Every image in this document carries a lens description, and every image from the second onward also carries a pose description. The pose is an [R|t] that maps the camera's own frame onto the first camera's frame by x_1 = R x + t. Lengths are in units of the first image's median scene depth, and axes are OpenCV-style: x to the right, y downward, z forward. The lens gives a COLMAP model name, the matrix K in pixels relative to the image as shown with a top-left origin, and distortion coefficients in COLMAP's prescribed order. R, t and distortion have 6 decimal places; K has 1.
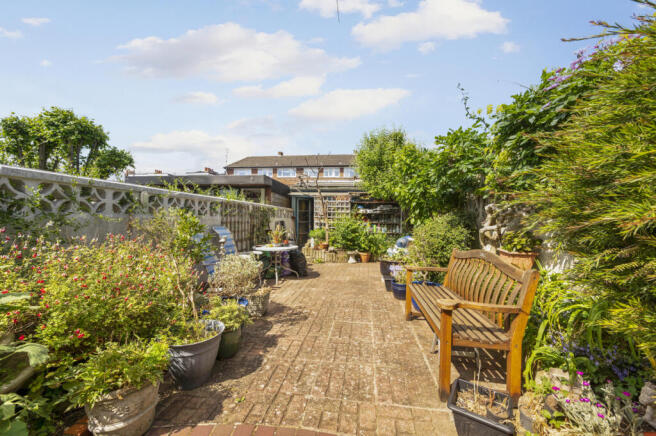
lens RADIAL K [[267.3, 0, 324.2], [0, 267.3, 211.0], [0, 0, 1]] dist [-0.001158, -0.000044]
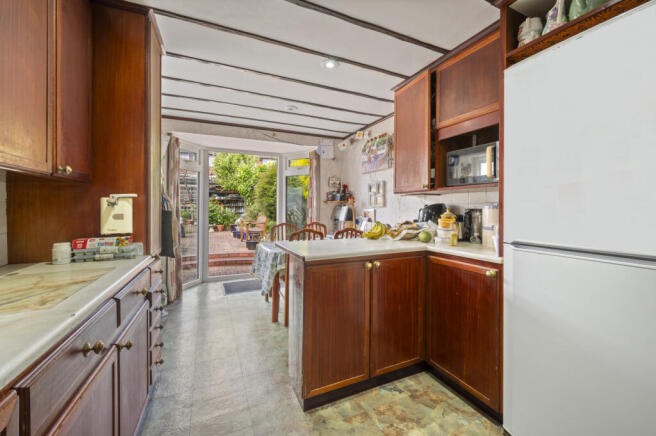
lens RADIAL K [[267.3, 0, 324.2], [0, 267.3, 211.0], [0, 0, 1]] dist [-0.001158, -0.000044]
pose [[0.856798, -0.022296, 0.515169, -0.127939], [-0.004805, 0.998676, 0.051212, -0.007255], [-0.515629, -0.046354, 0.855557, -0.626975]]
